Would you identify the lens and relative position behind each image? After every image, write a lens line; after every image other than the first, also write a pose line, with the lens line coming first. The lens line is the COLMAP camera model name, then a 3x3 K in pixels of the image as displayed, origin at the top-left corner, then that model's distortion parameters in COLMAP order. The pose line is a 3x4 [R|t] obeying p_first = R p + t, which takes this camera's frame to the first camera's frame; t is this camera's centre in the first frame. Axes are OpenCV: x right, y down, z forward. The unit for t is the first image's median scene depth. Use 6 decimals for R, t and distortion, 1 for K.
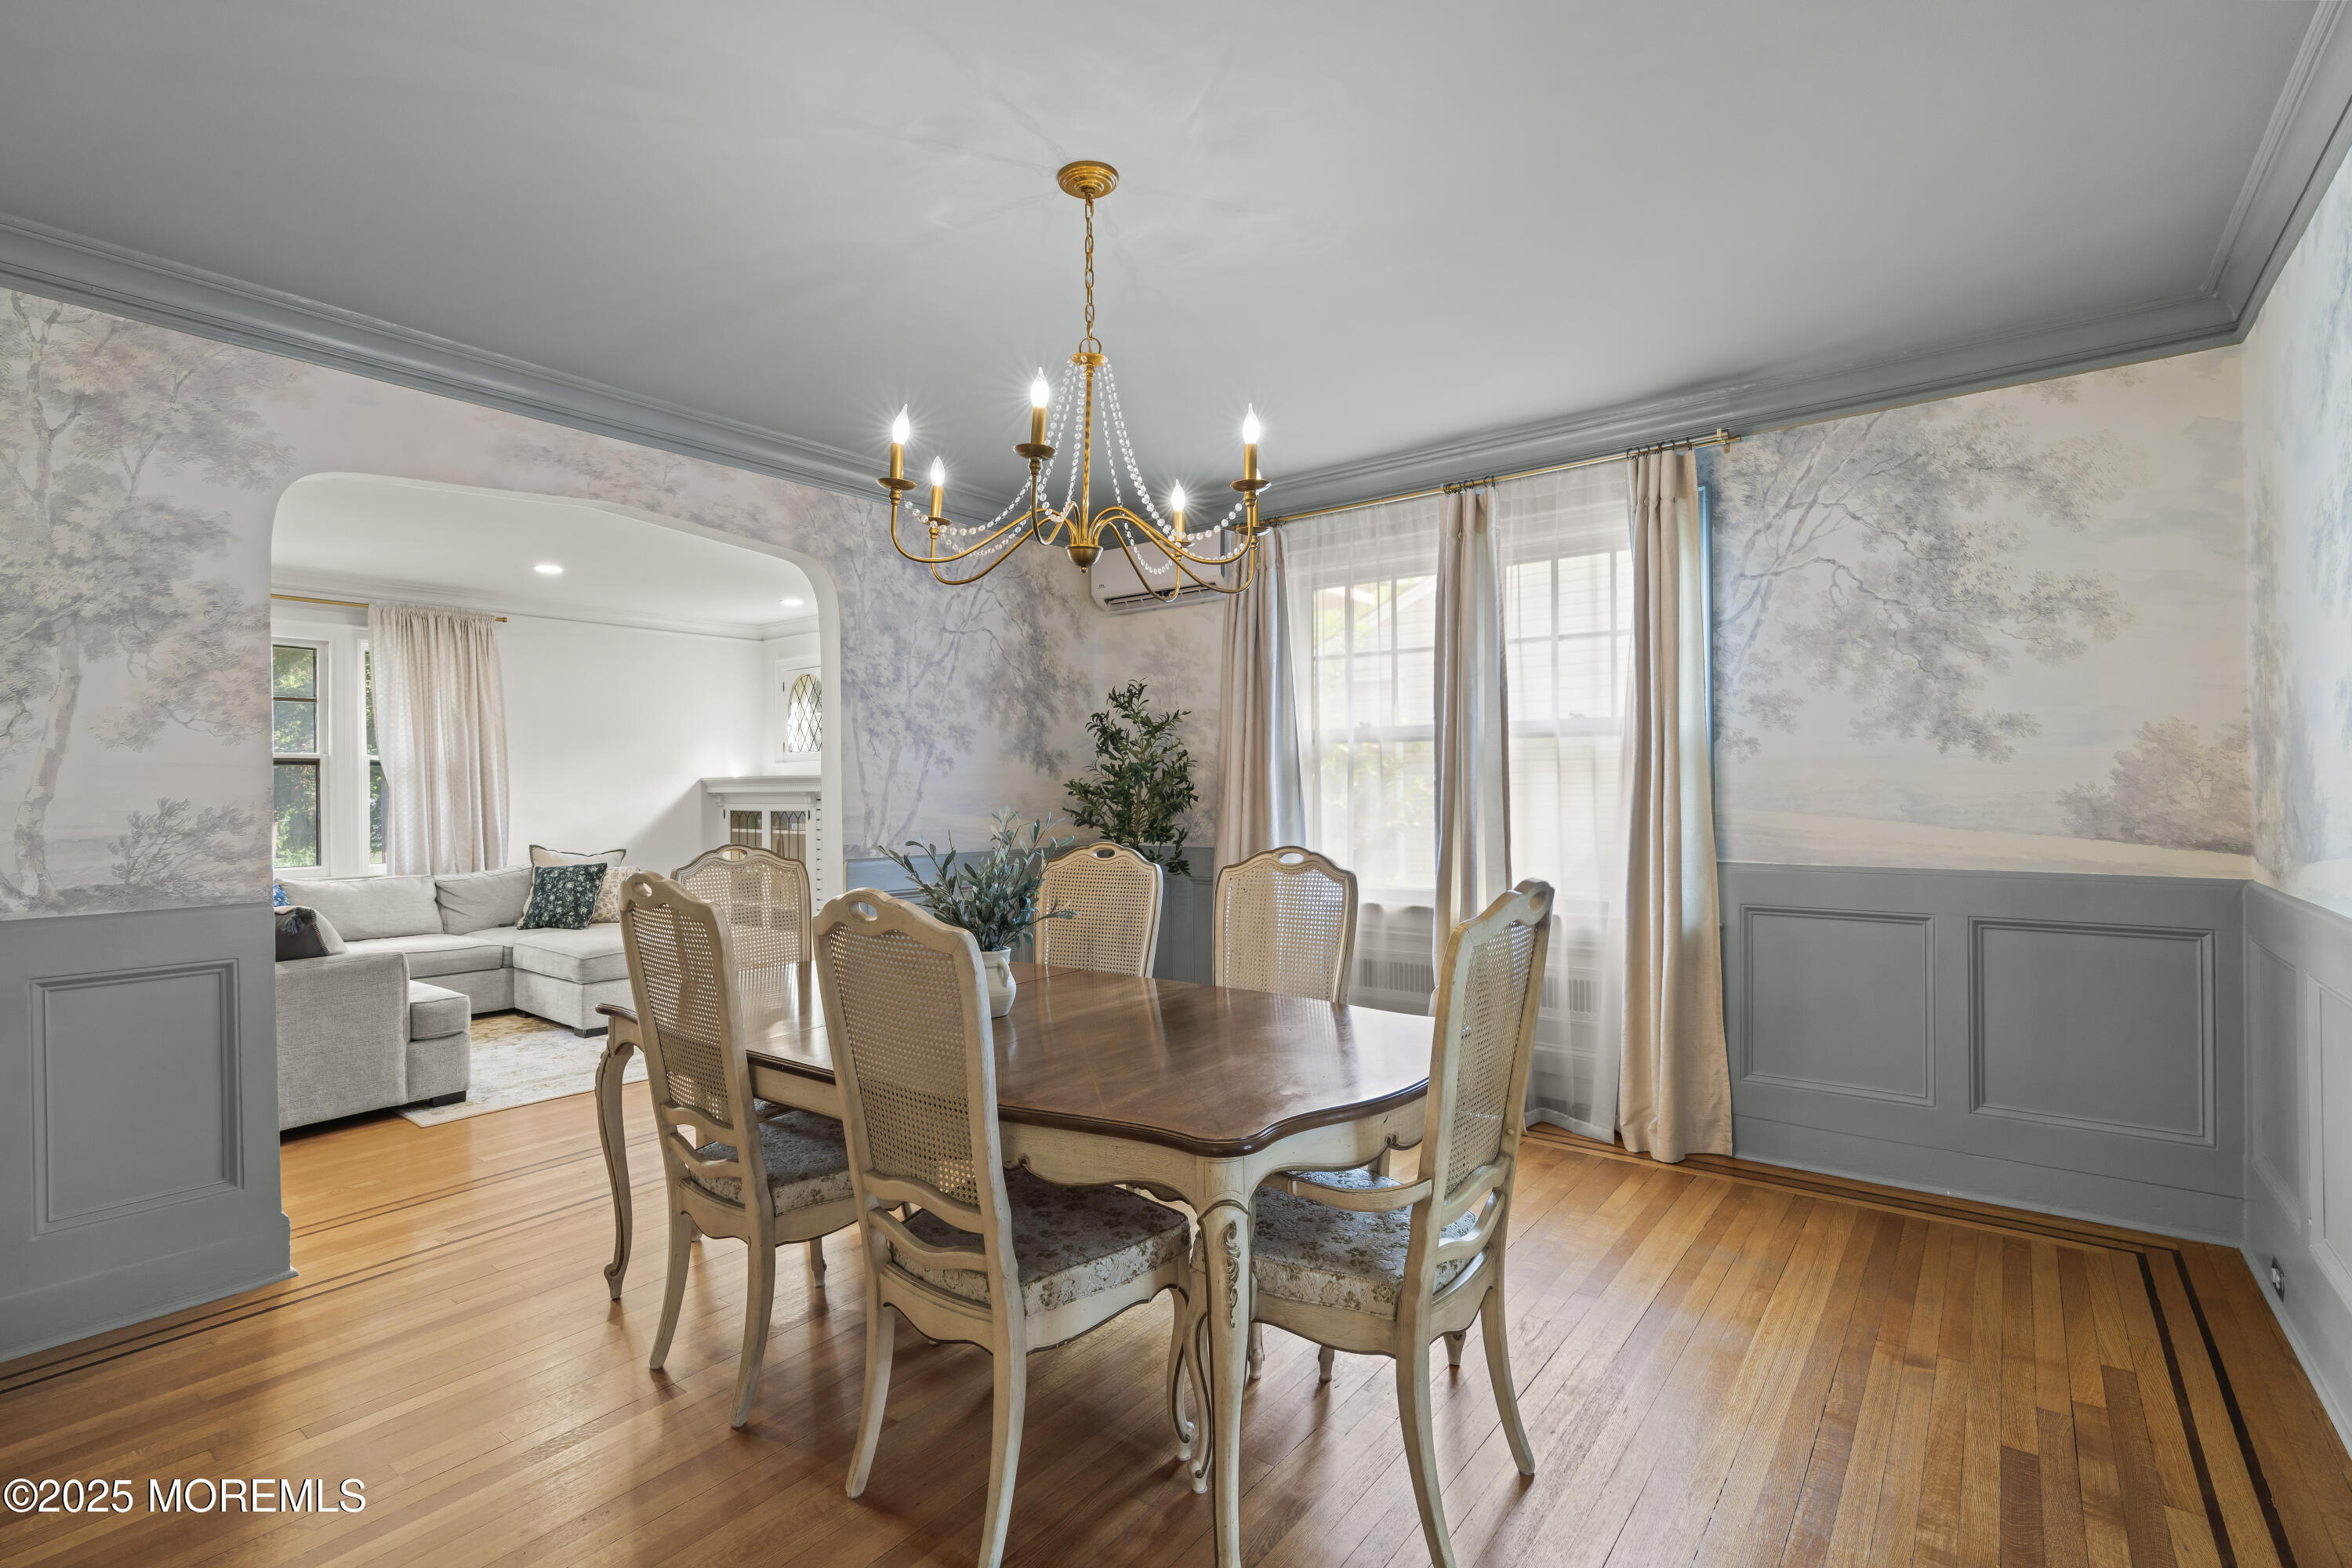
lens RADIAL K [[1070.1, 0, 1152.5], [0, 1070.1, 791.3], [0, 0, 1]] dist [-0.013409, 0.006328]
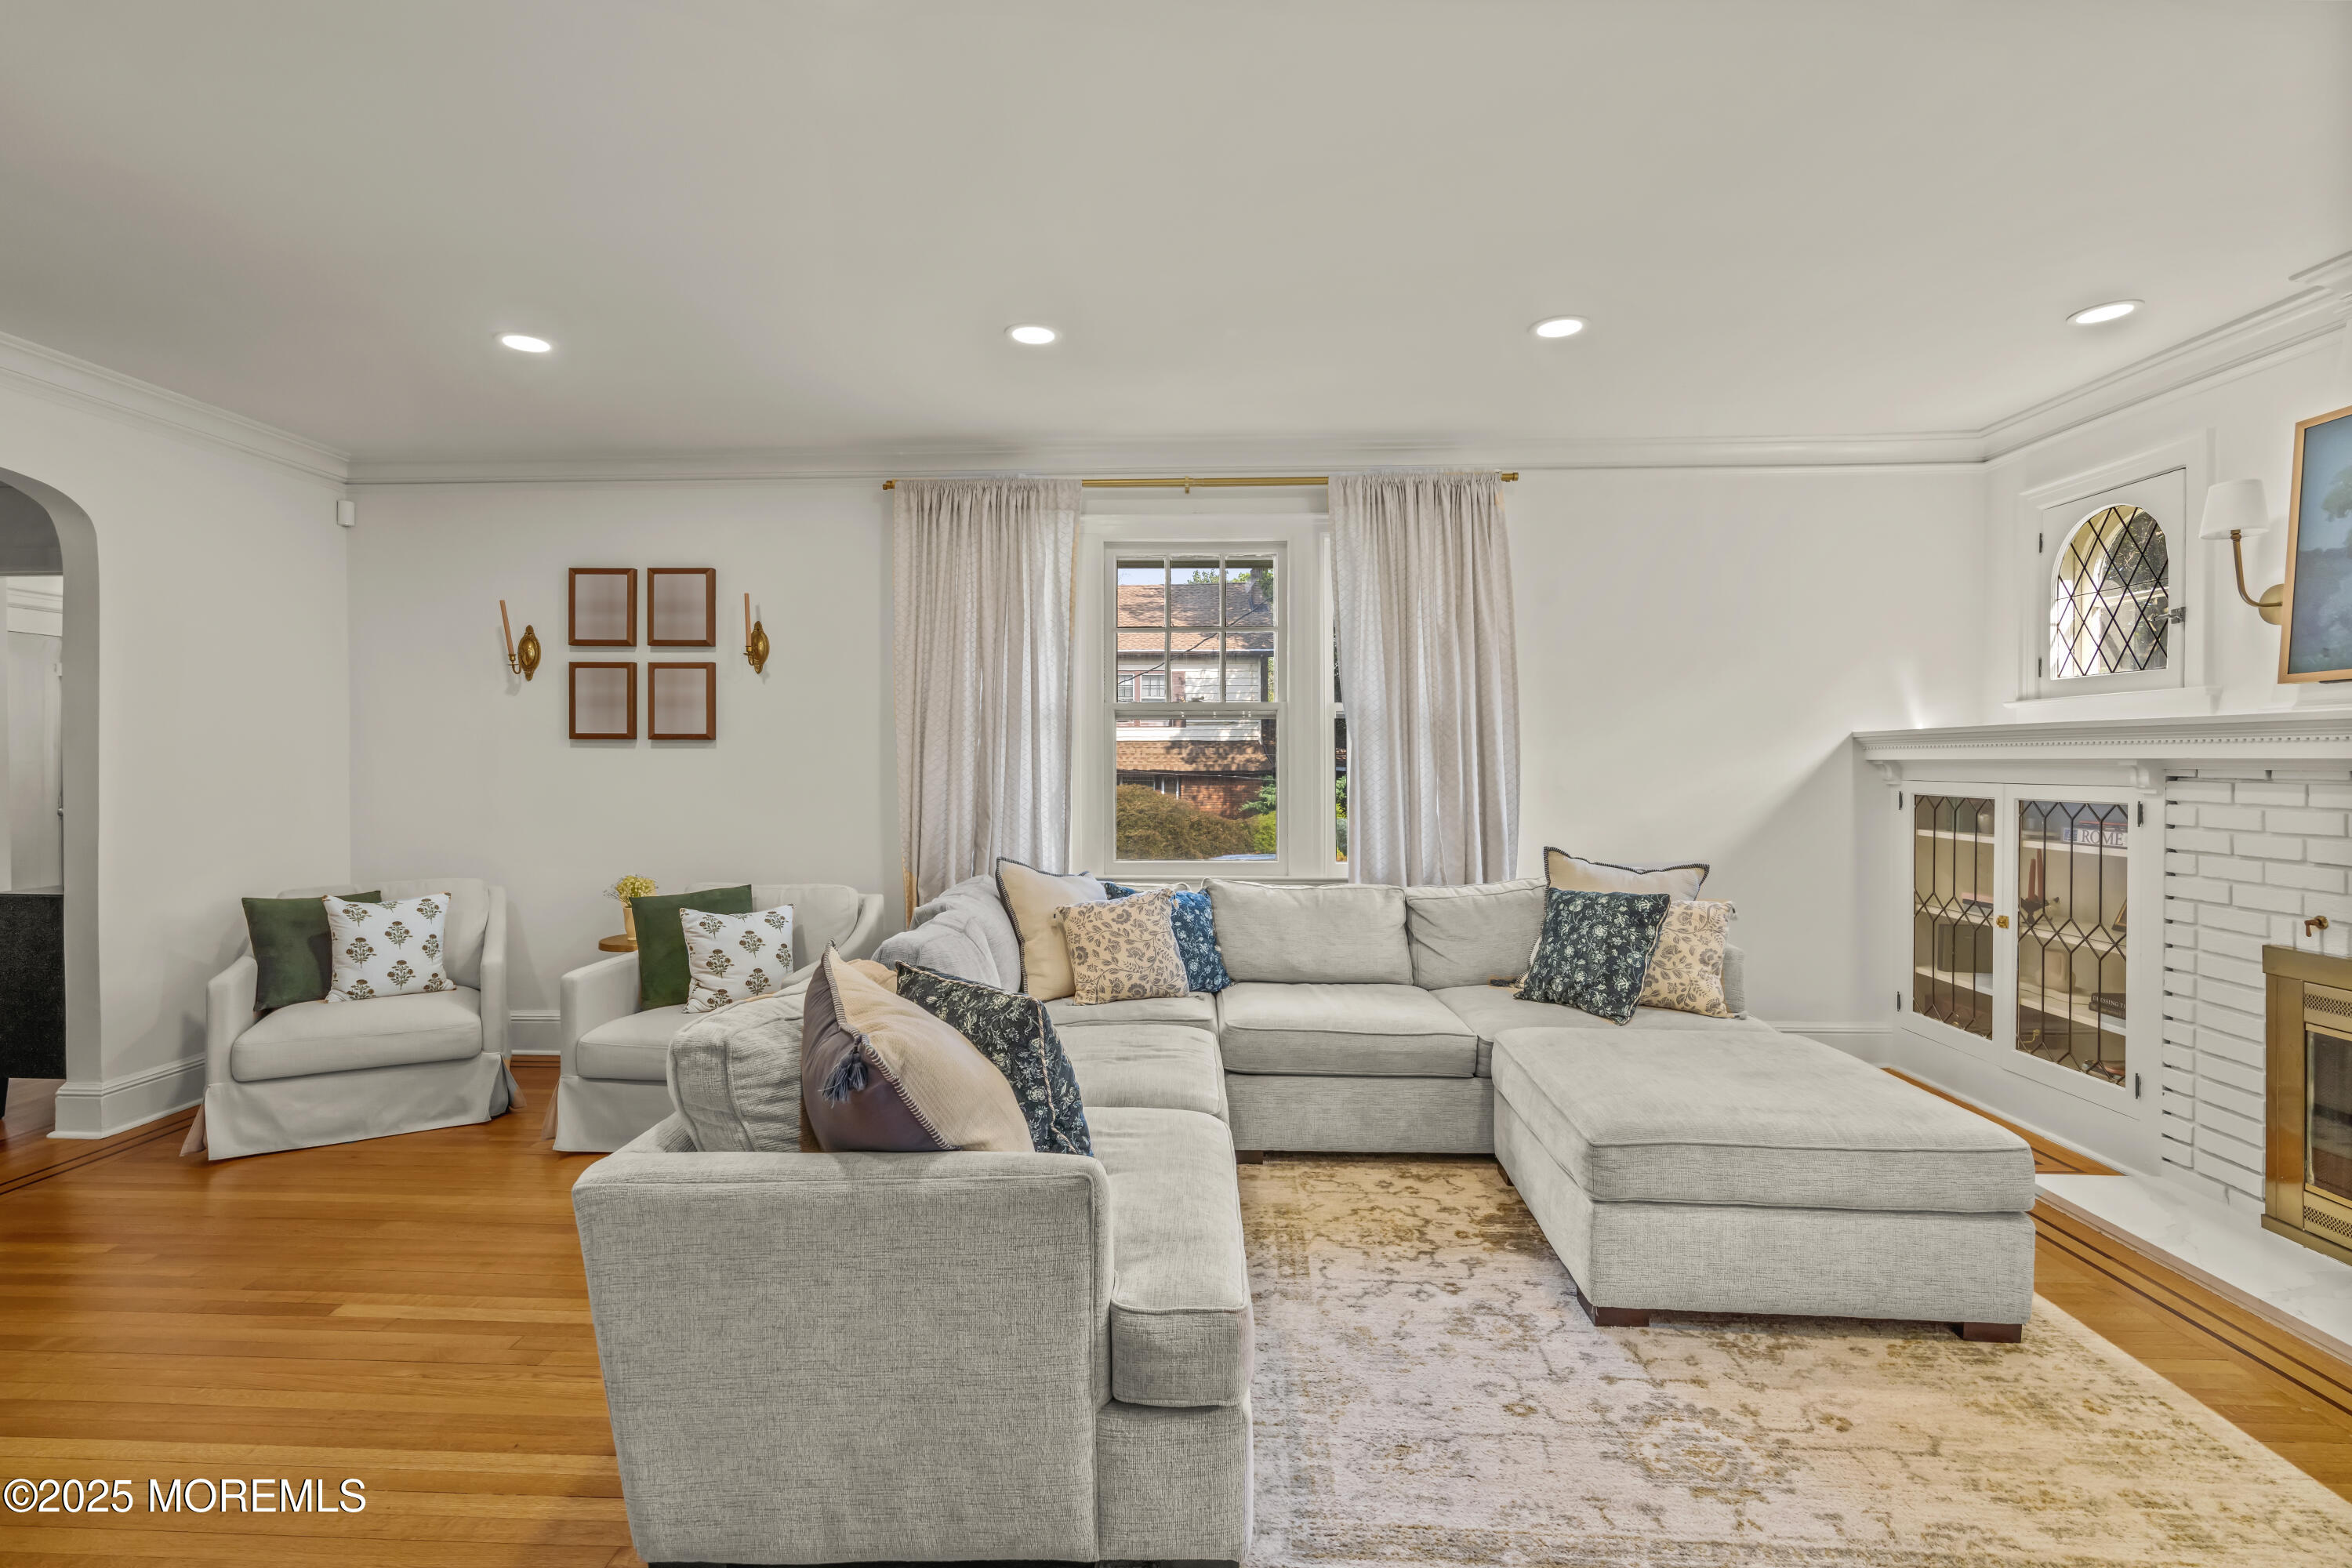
lens RADIAL K [[1070.1, 0, 1166.1], [0, 1070.1, 764.8], [0, 0, 1]] dist [-0.013409, 0.006328]
pose [[0.587573, 0.009746, -0.809112, -0.453674], [-0.004943, 0.999952, 0.008455, 0.002056], [0.809156, -0.000969, 0.587593, 0.952637]]
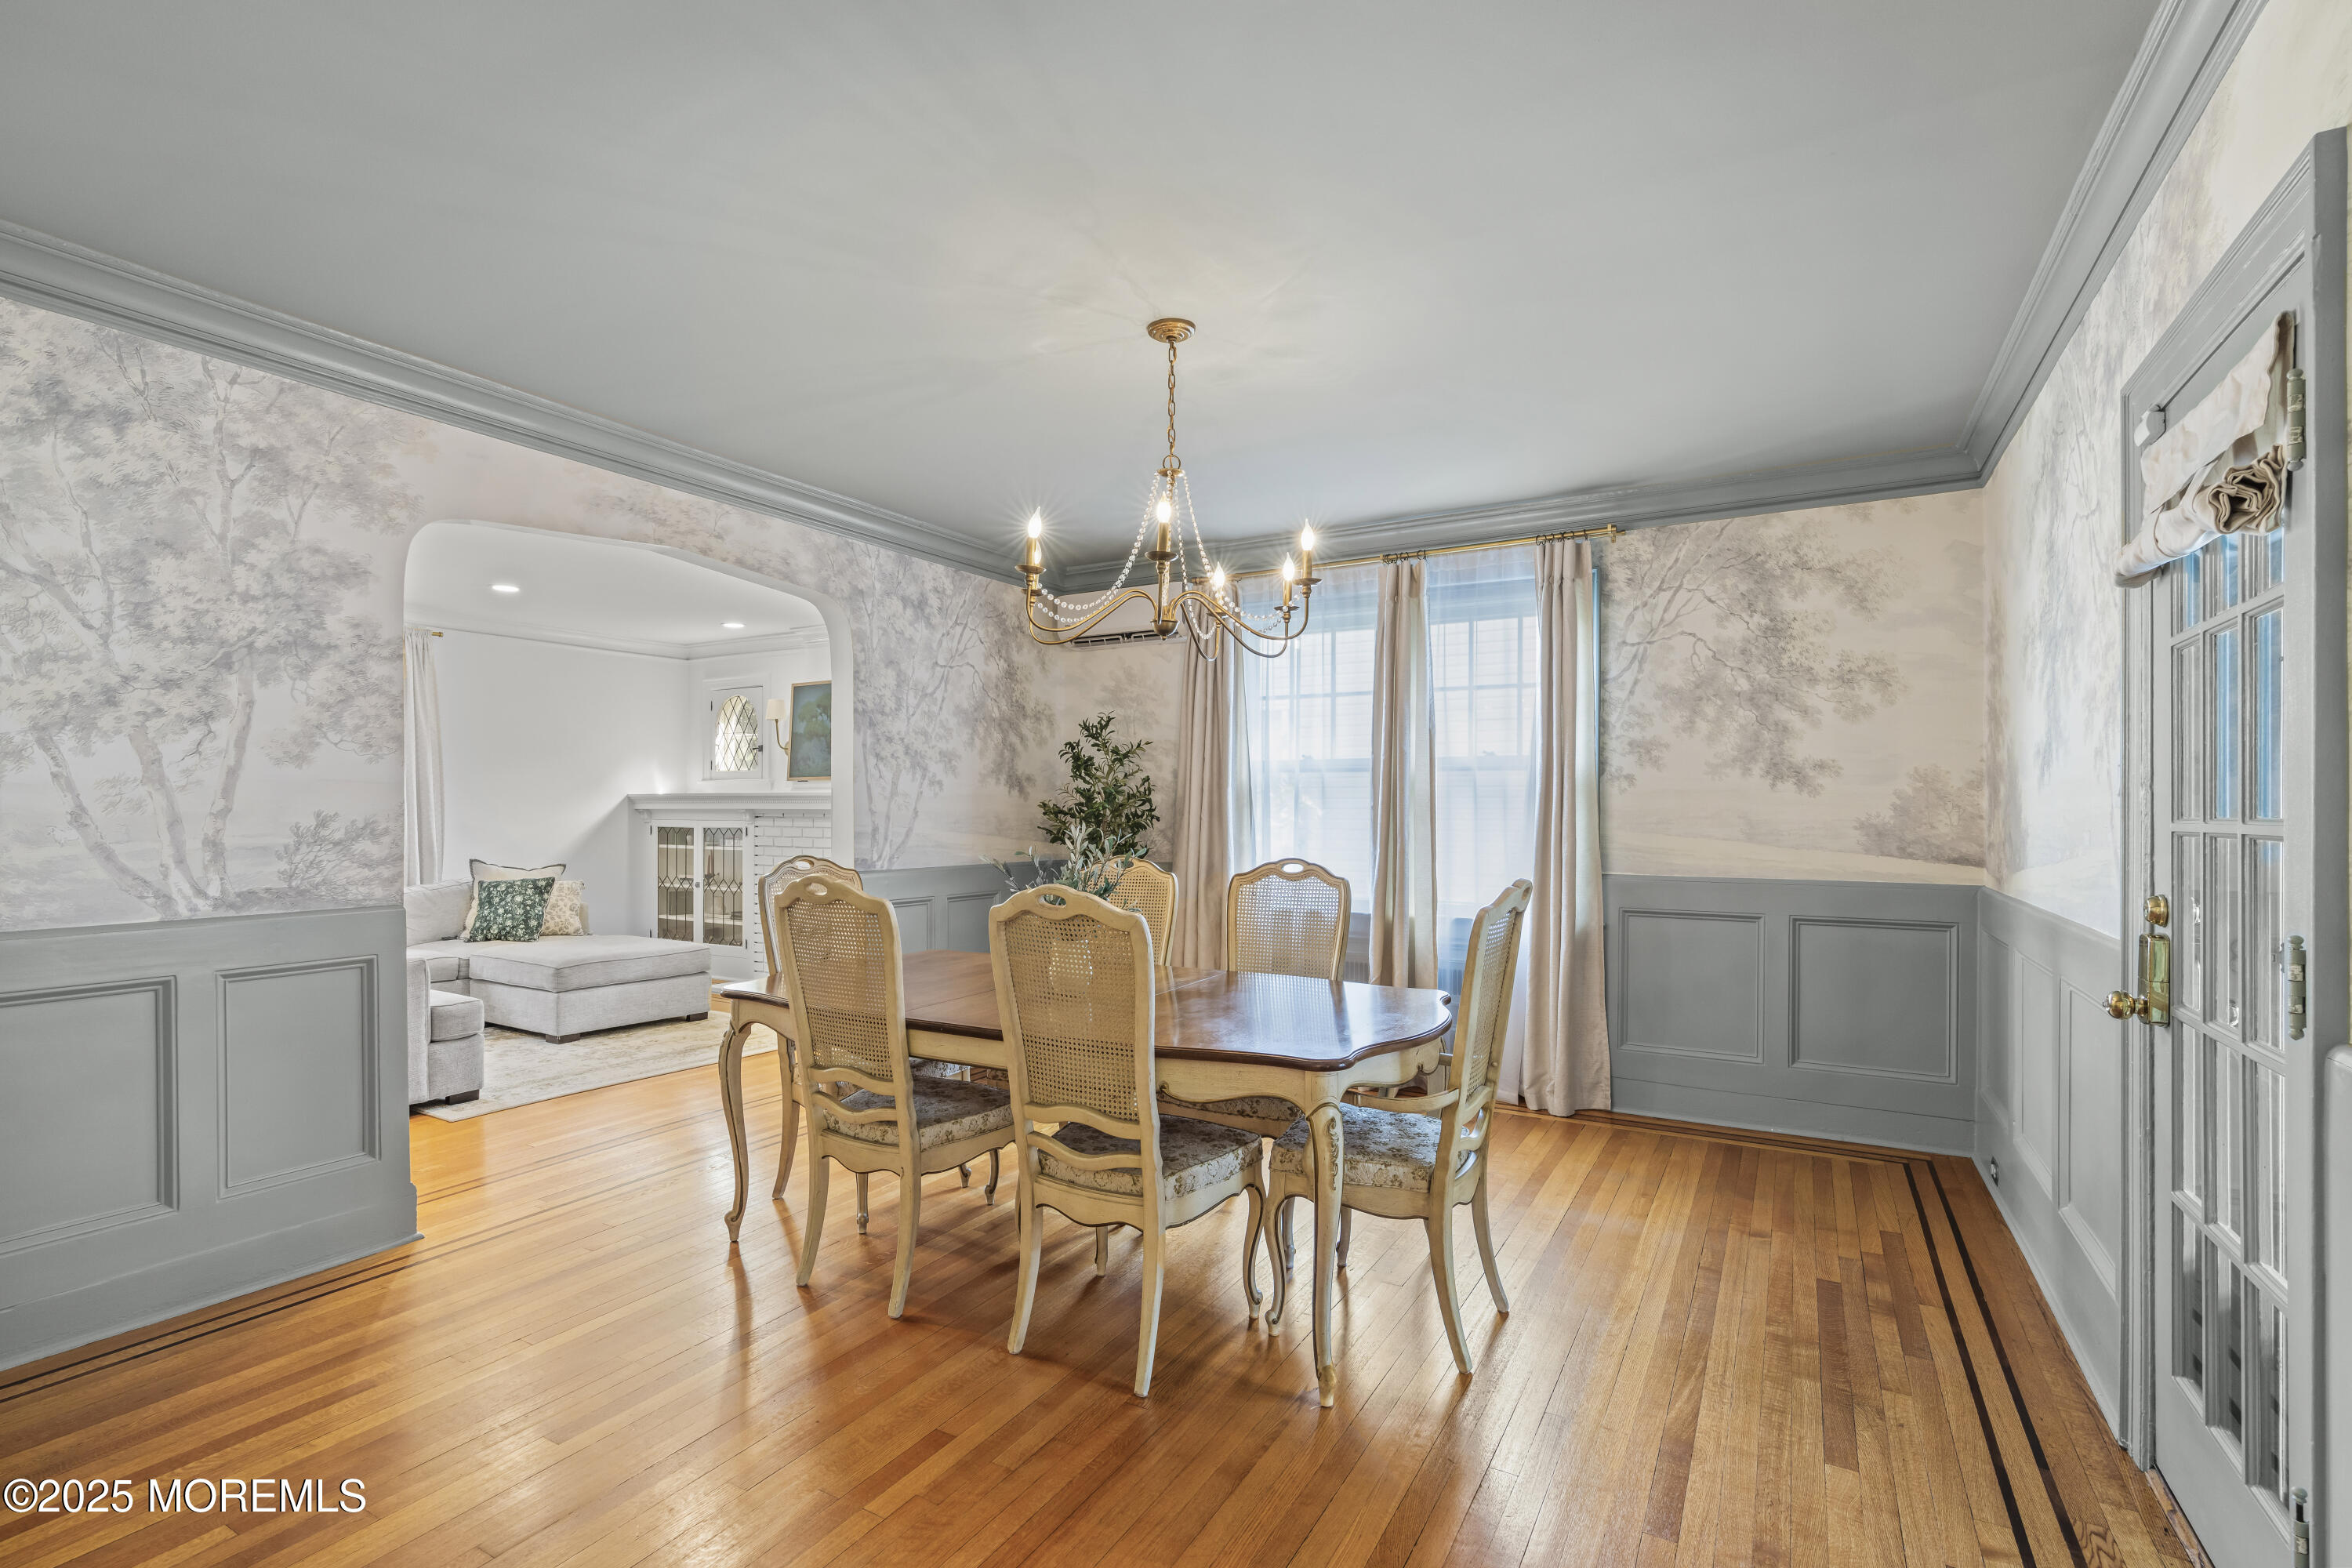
lens RADIAL K [[1070.1, 0, 1141.9], [0, 1070.1, 823.1], [0, 0, 1]] dist [-0.013409, 0.006328]
pose [[0.991859, 0.008081, 0.127081, -0.160845], [-0.009422, 0.999906, 0.009951, 0.000262], [-0.126988, -0.011067, 0.991842, -0.164875]]
